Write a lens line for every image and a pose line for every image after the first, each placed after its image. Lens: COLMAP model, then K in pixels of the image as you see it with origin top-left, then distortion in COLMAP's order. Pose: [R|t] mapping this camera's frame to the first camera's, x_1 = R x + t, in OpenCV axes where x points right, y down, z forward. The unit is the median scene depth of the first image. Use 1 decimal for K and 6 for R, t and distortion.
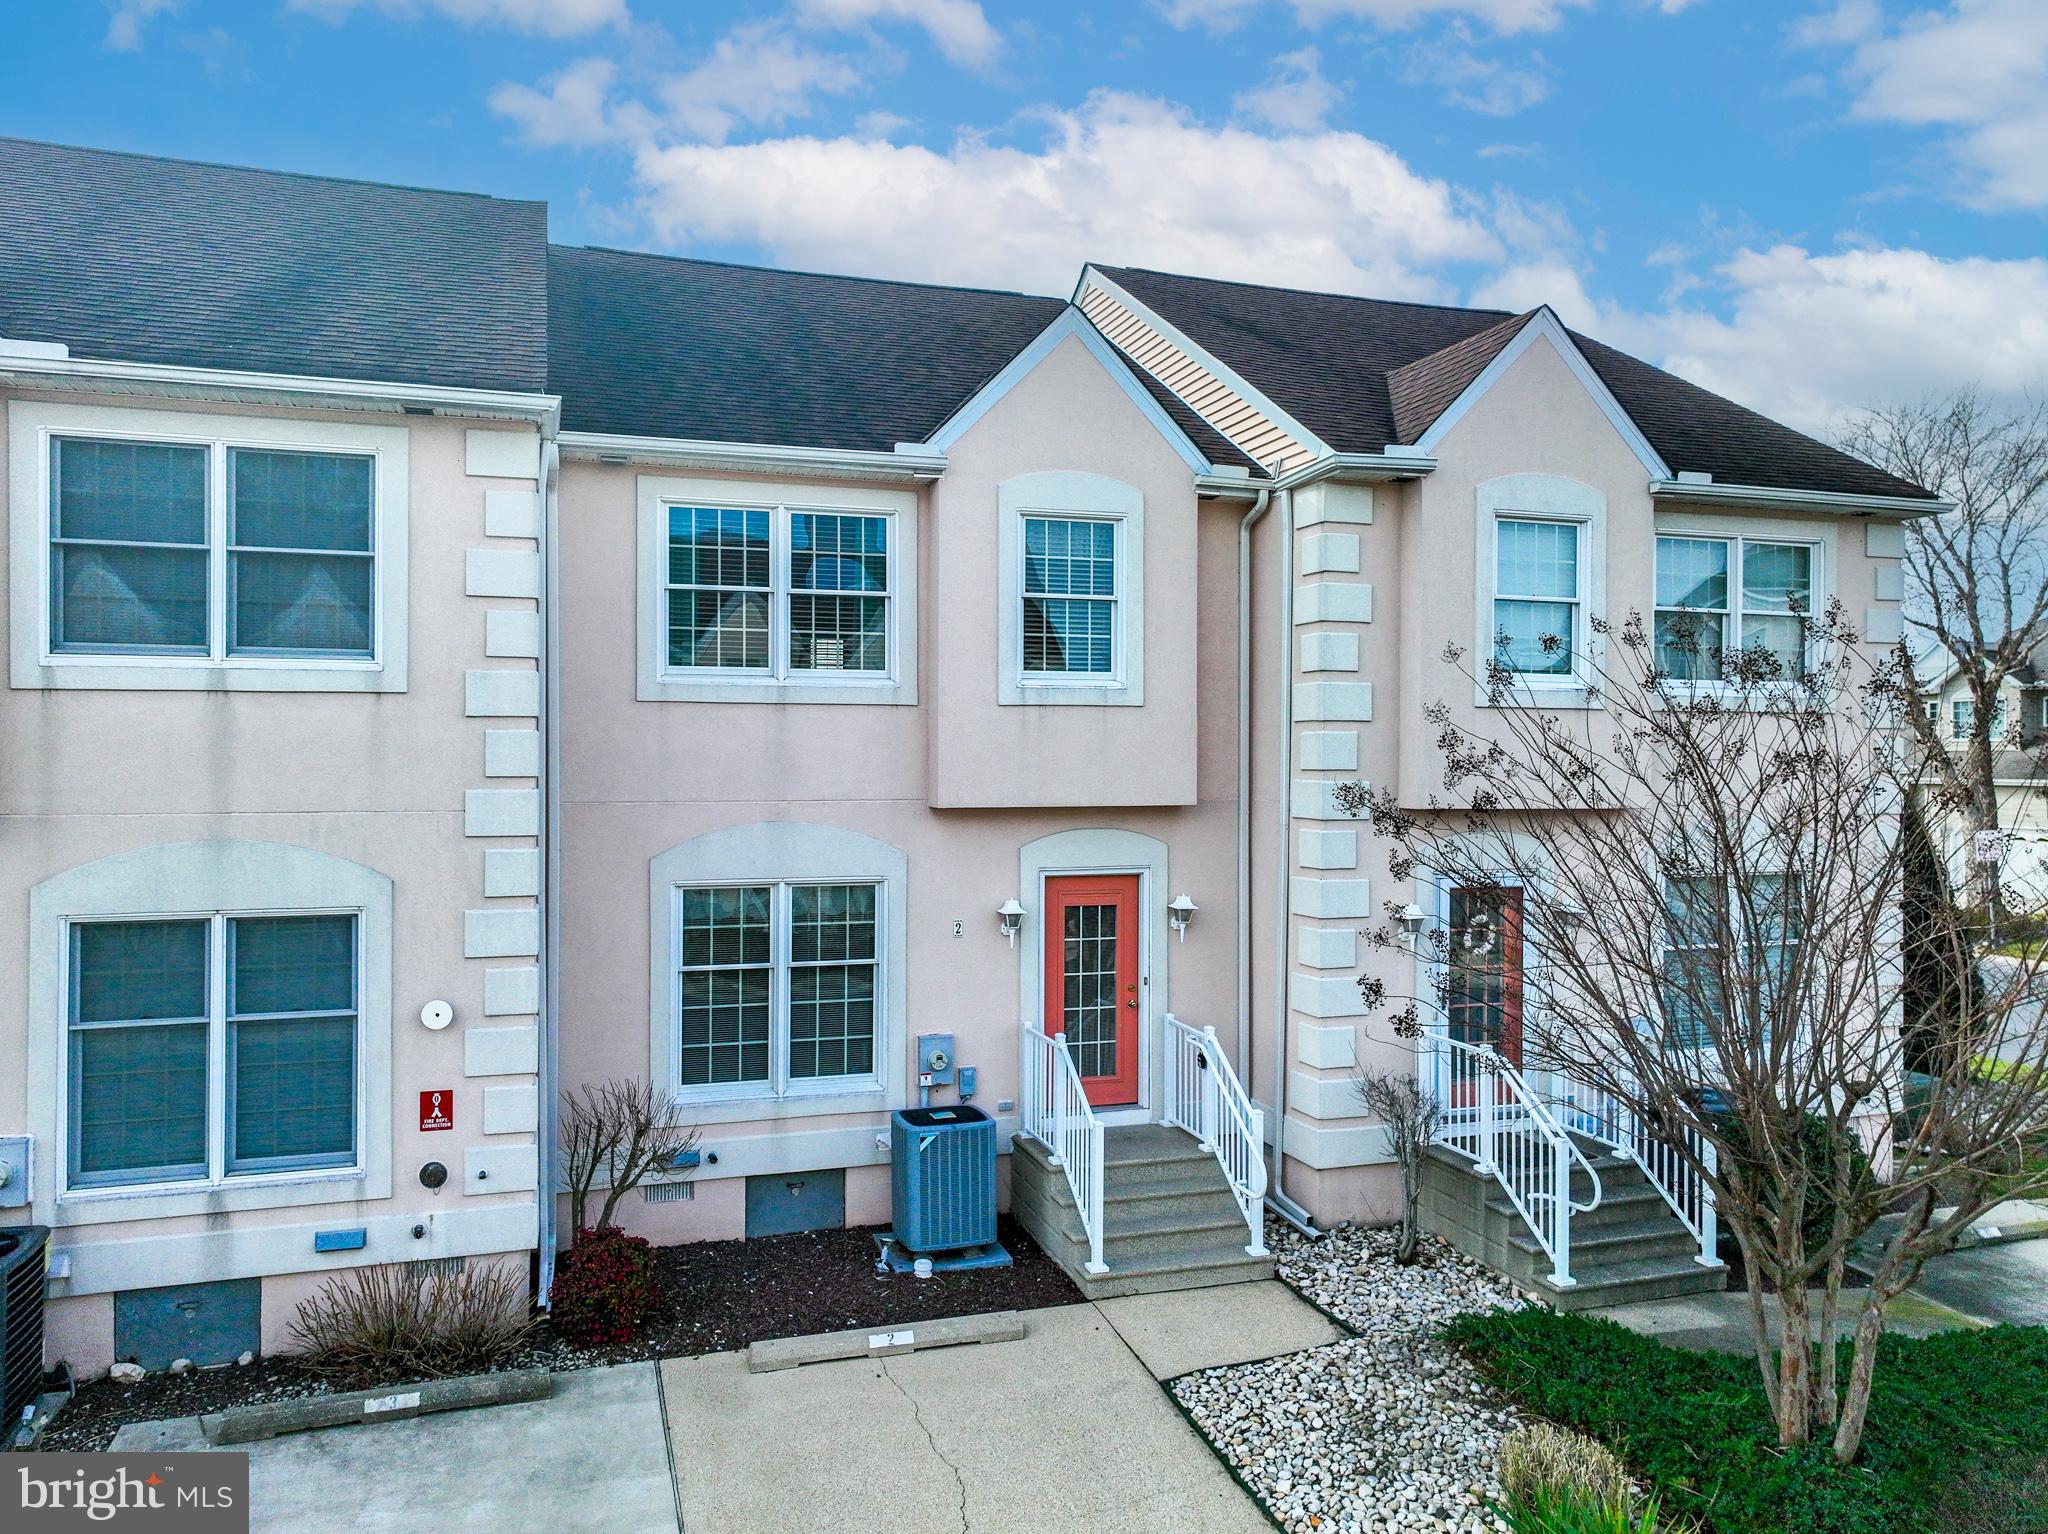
lens RADIAL K [[1423.2, 0, 1024.0], [0, 1423.2, 767.0], [0, 0, 1]] dist [0.009667, -0.000695]
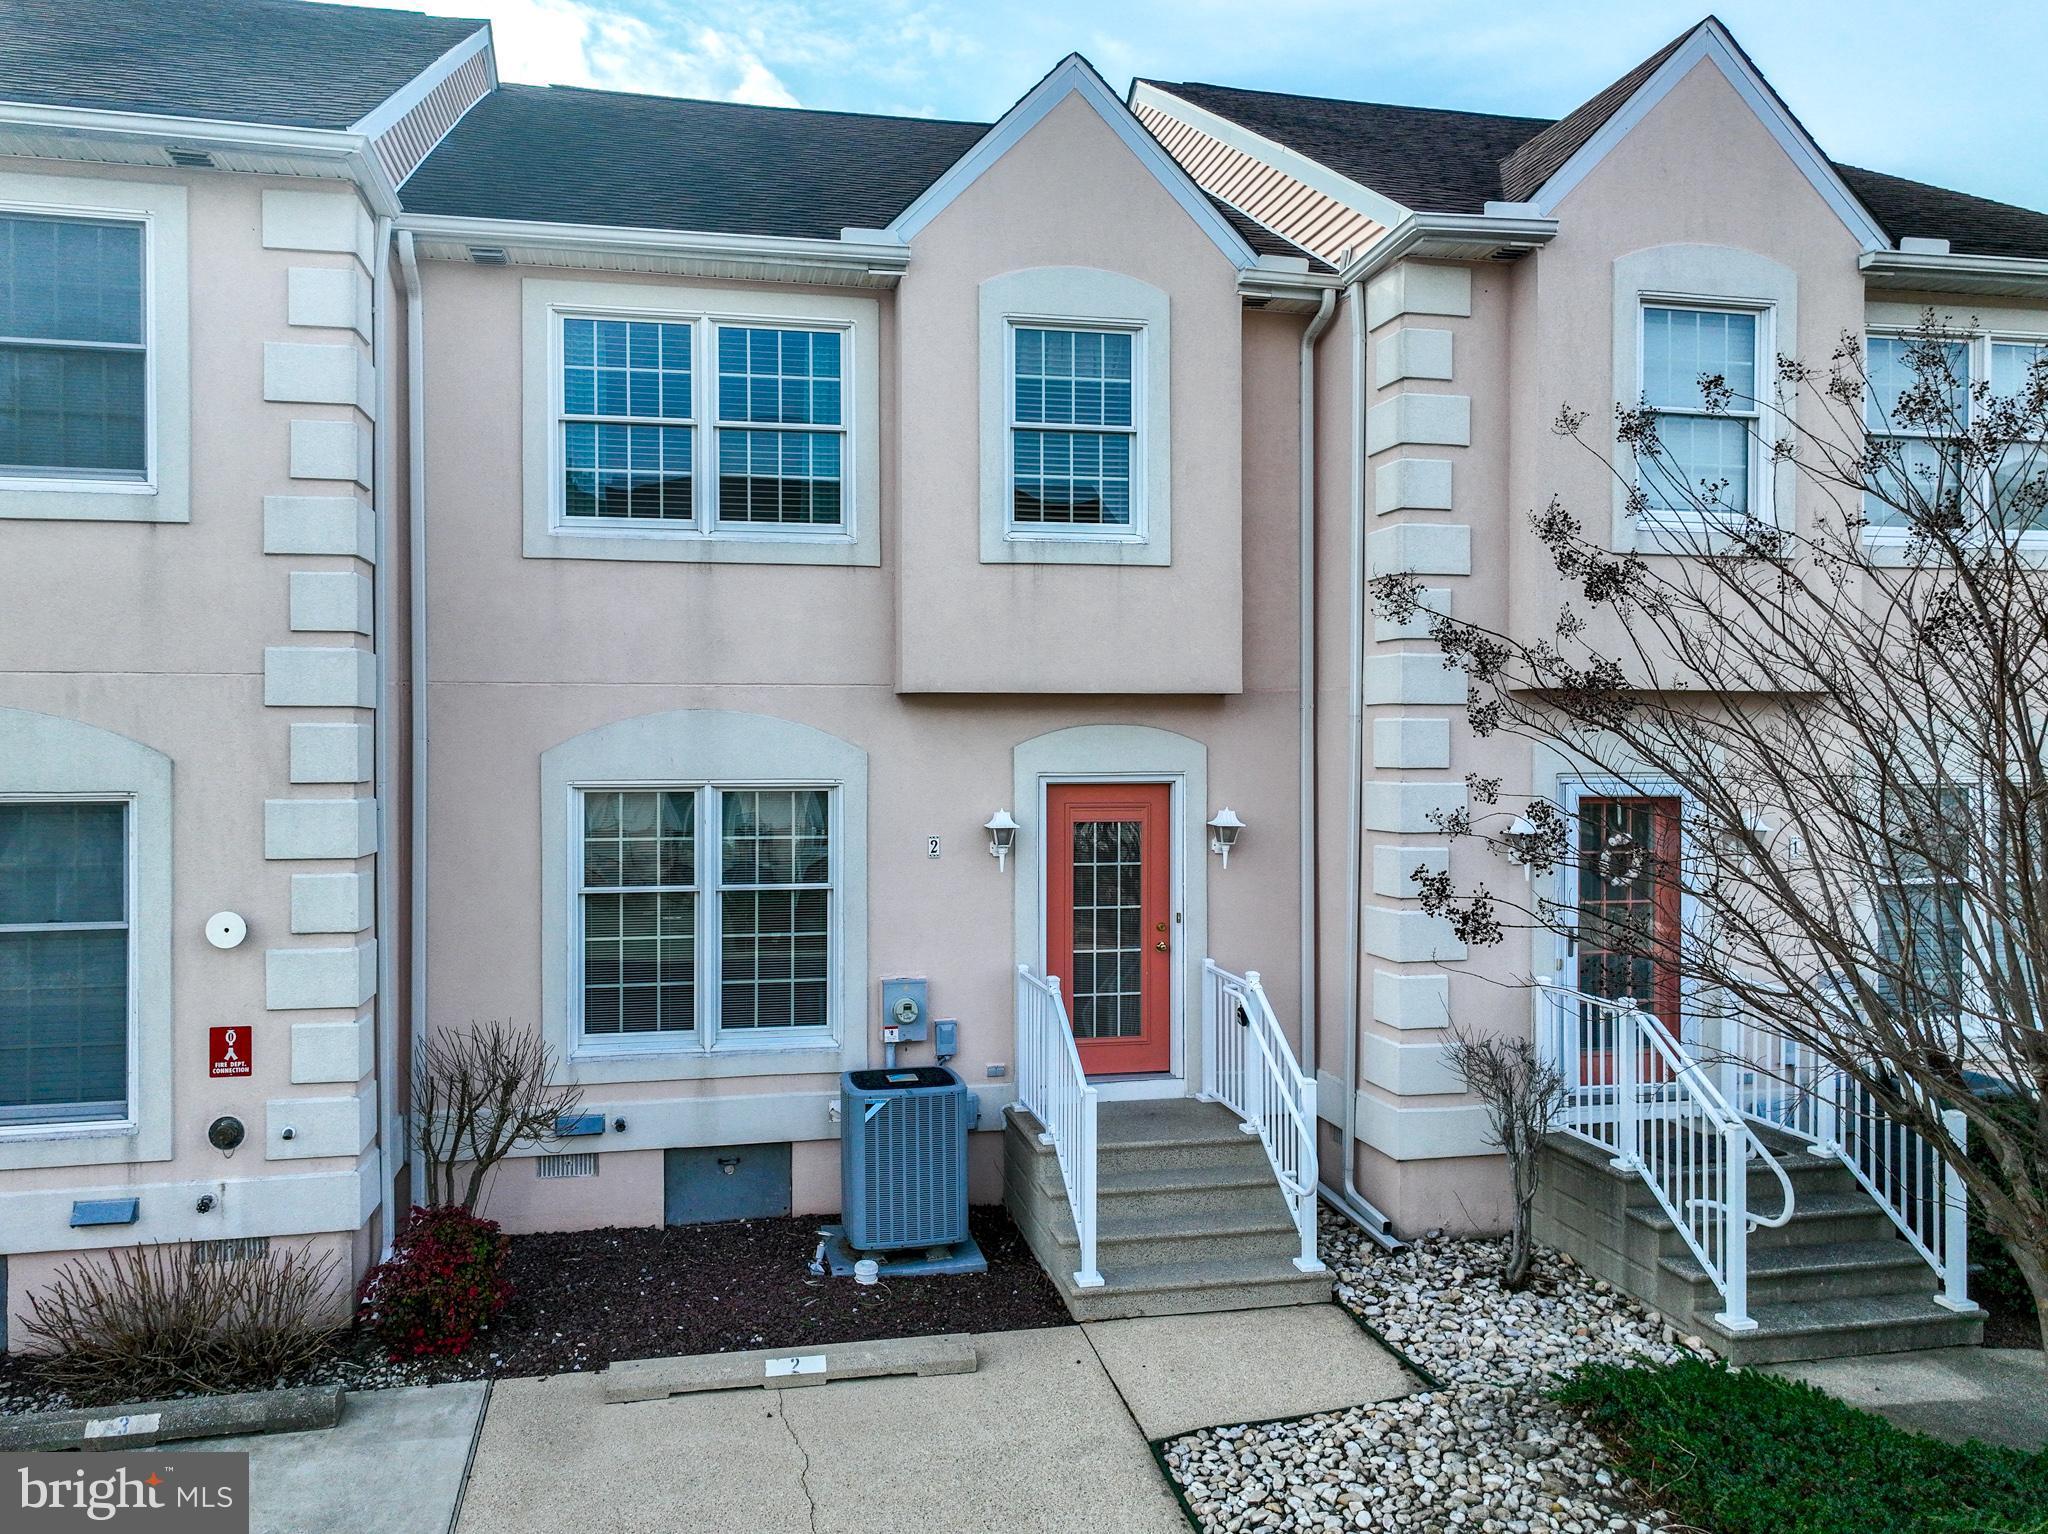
lens RADIAL K [[1365.6, 0, 1016.9], [0, 1365.6, 791.6], [0, 0, 1]] dist [0.002954, 0.009438]
pose [[0.992475, -0.005861, -0.122309, 0.099537], [0.006904, 0.999943, 0.008103, 0.081660], [0.122255, -0.008886, 0.992459, 0.263599]]
